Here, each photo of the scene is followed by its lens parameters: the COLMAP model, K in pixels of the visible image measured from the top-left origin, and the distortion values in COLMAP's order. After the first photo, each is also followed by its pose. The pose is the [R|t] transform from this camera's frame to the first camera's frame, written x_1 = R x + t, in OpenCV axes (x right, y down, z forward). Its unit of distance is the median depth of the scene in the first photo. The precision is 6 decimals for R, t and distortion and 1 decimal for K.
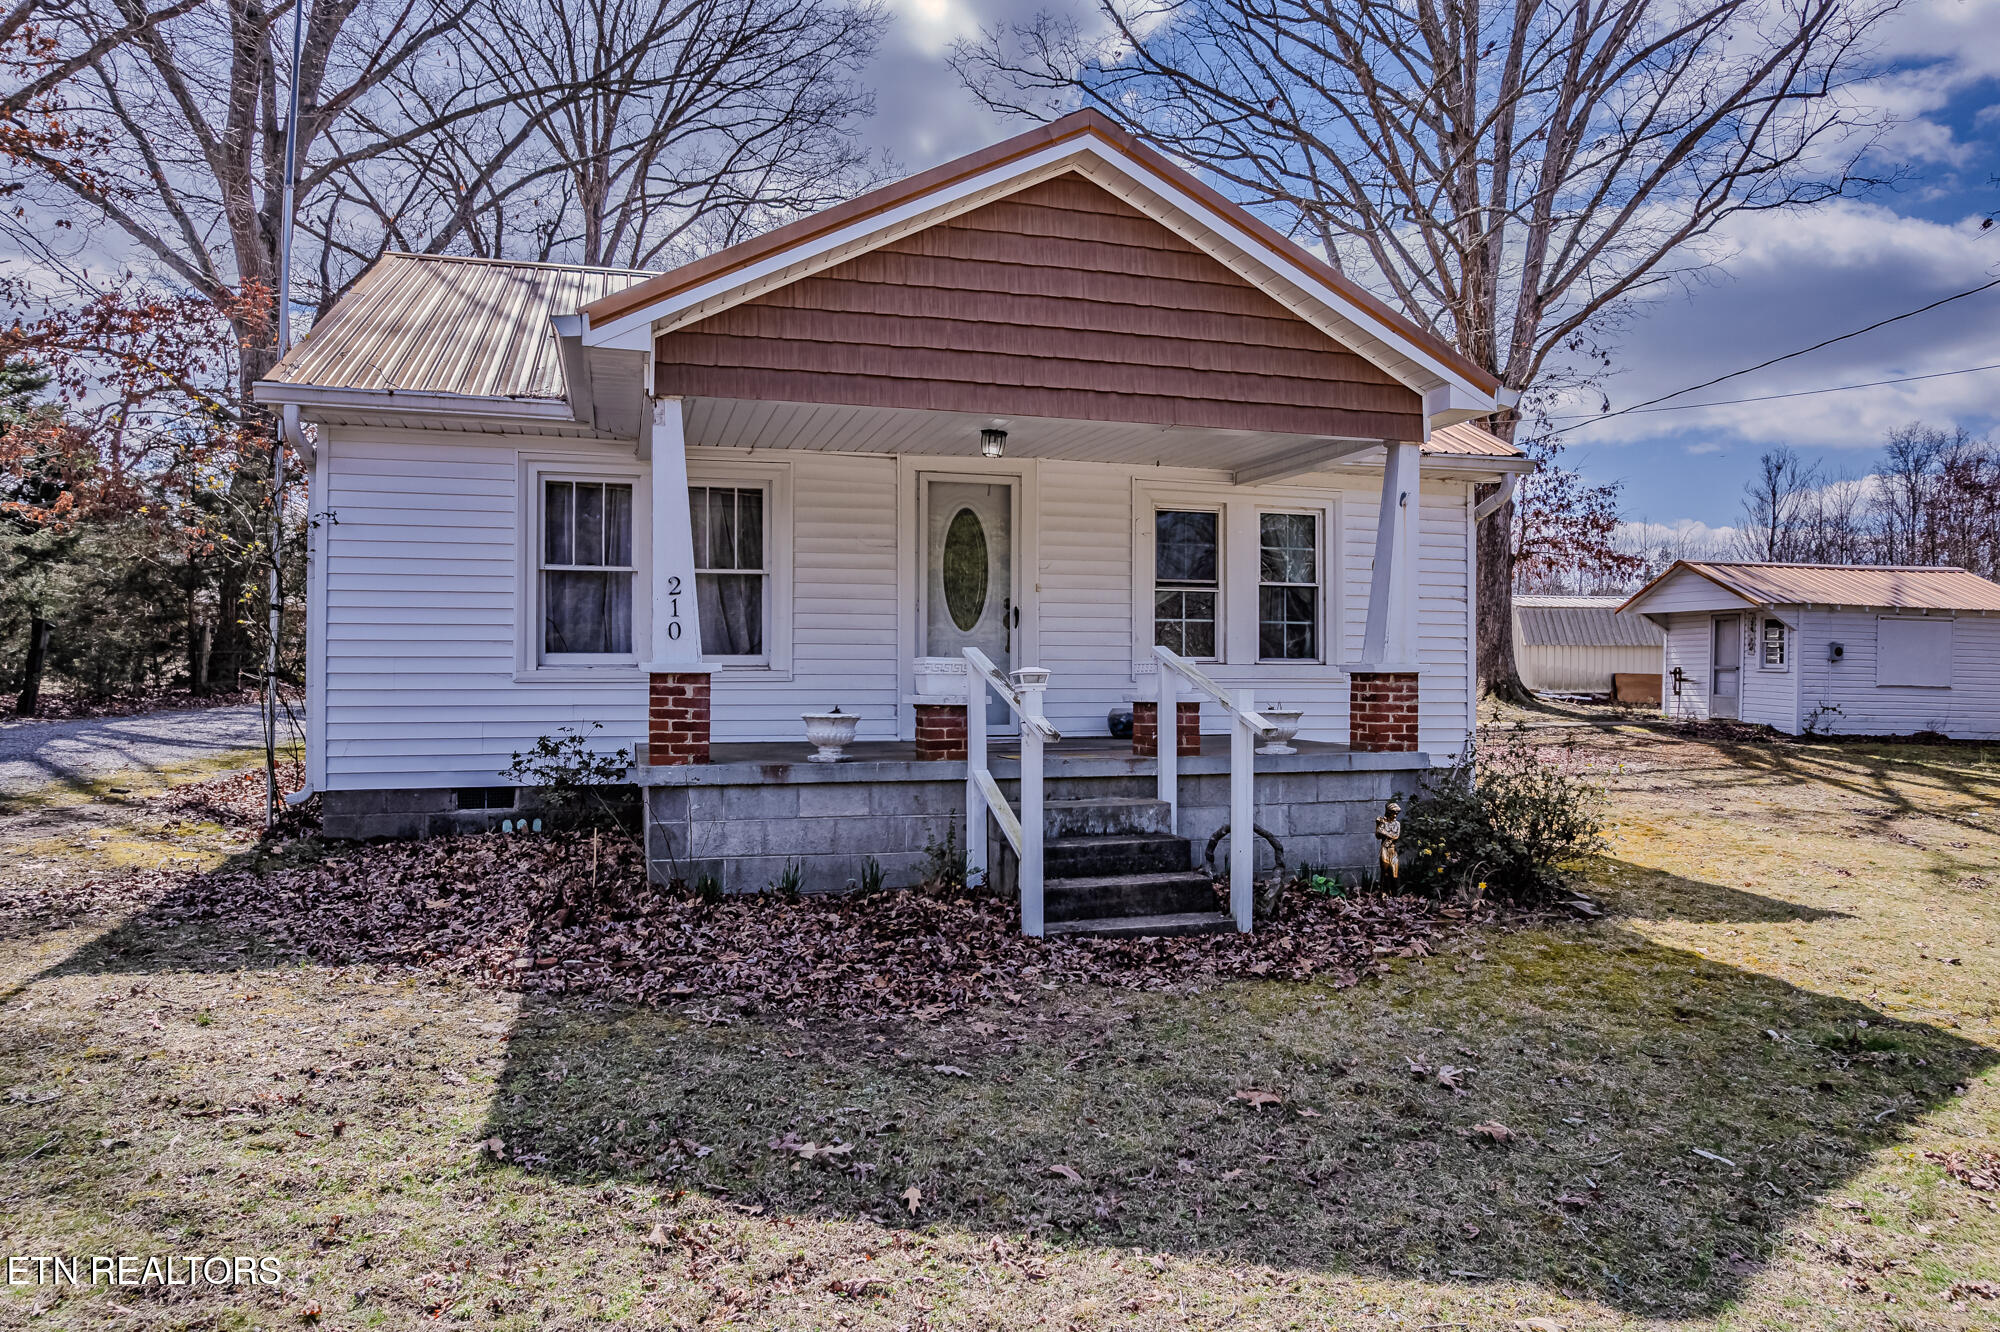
lens RADIAL K [[1294.4, 0, 1000.9], [0, 1294.4, 668.0], [0, 0, 1]] dist [-0.048222, 0.040601]
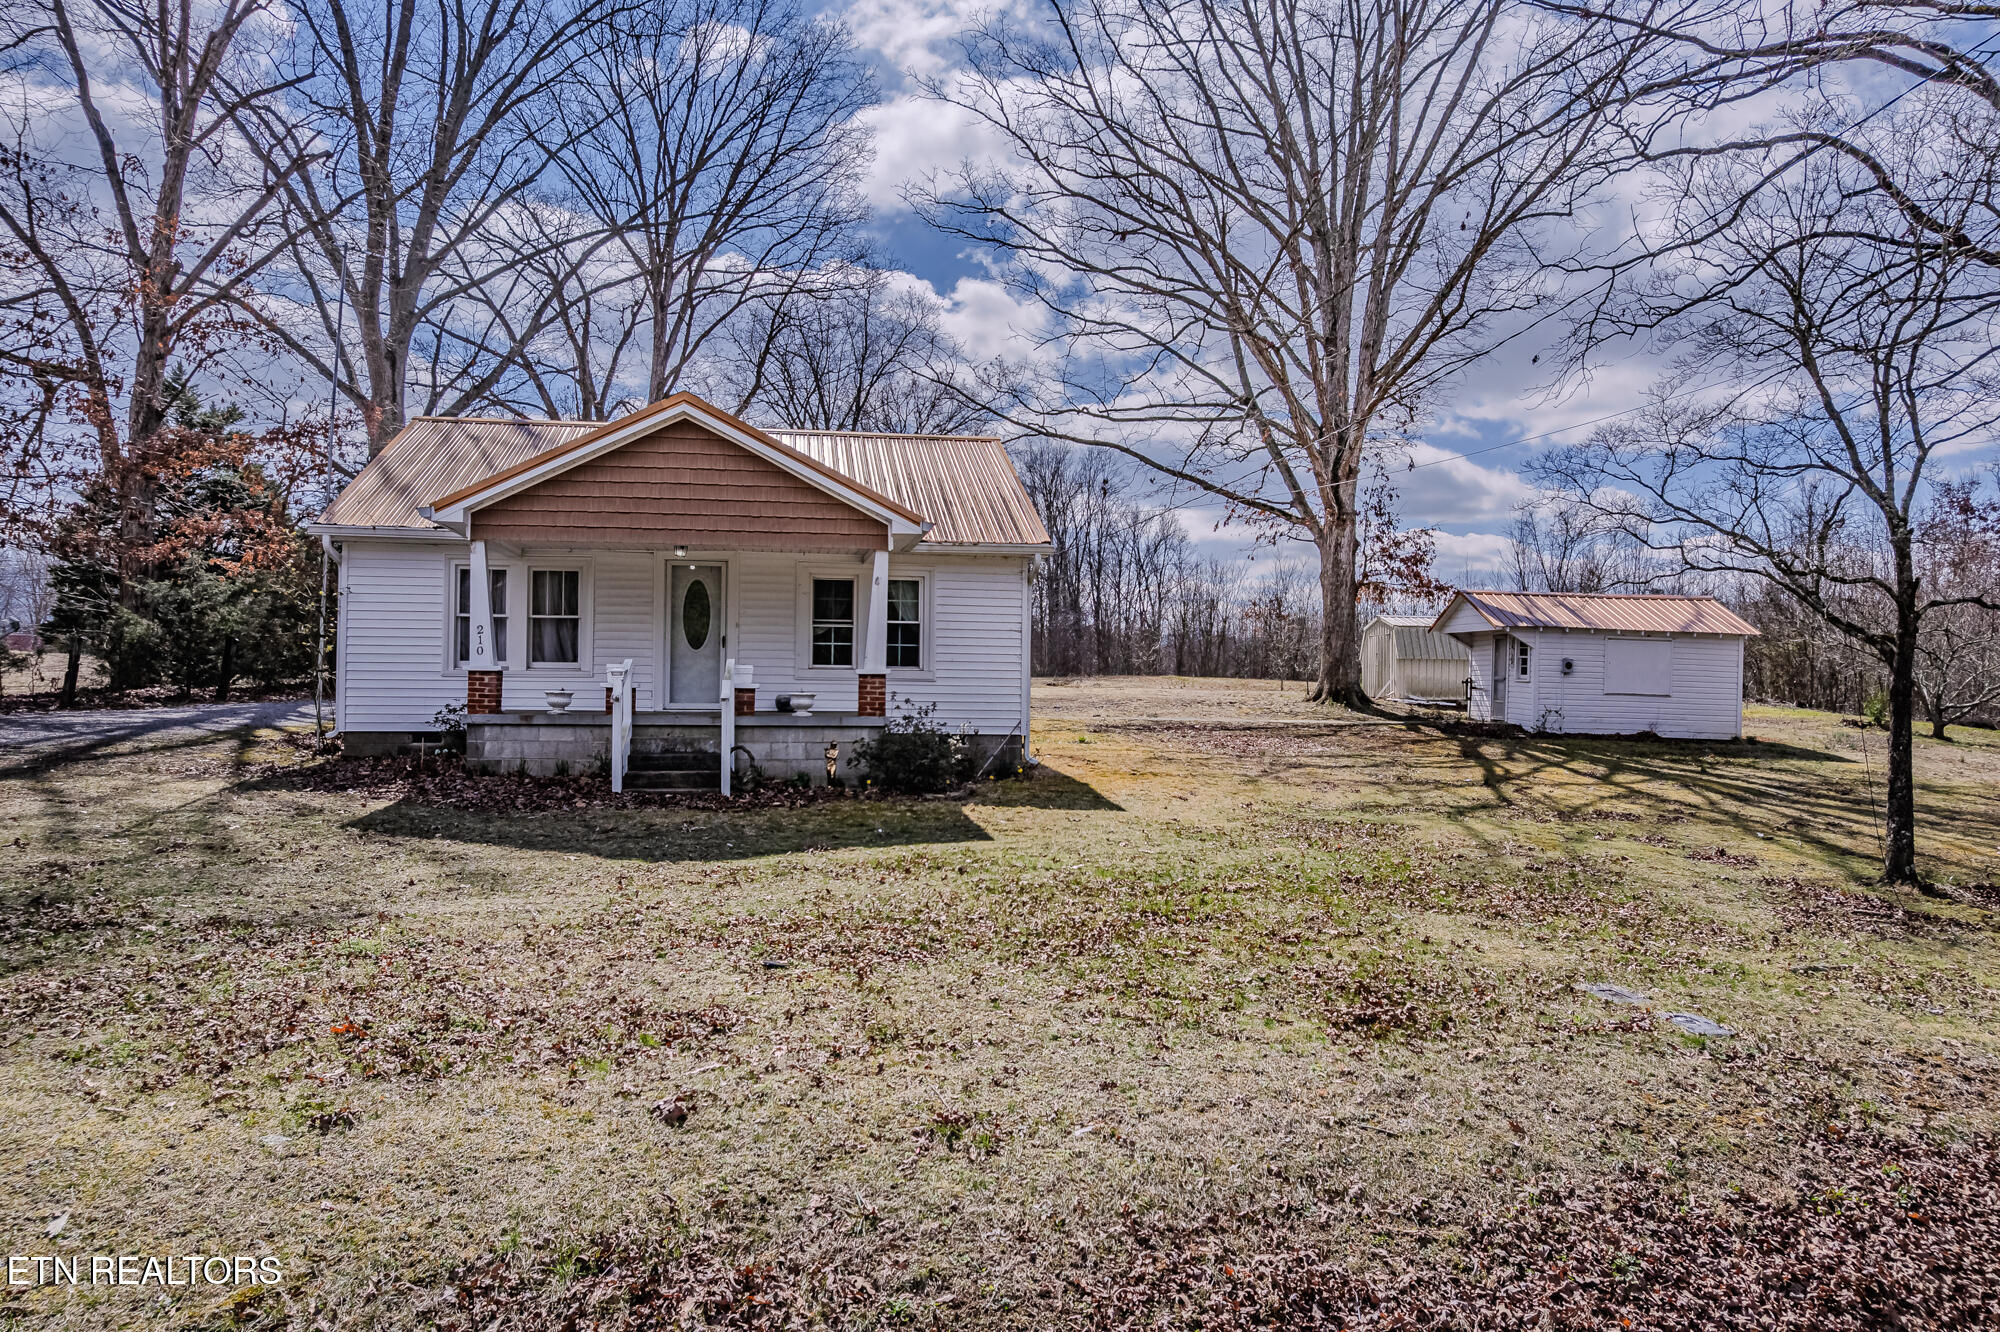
lens RADIAL K [[1294.4, 0, 983.9], [0, 1294.4, 669.1], [0, 0, 1]] dist [-0.048222, 0.040601]
pose [[0.991492, 0.006633, -0.129995, 0.546757], [-0.007555, 0.999950, -0.006605, 0.005737], [0.129945, 0.007531, 0.991493, -0.638098]]
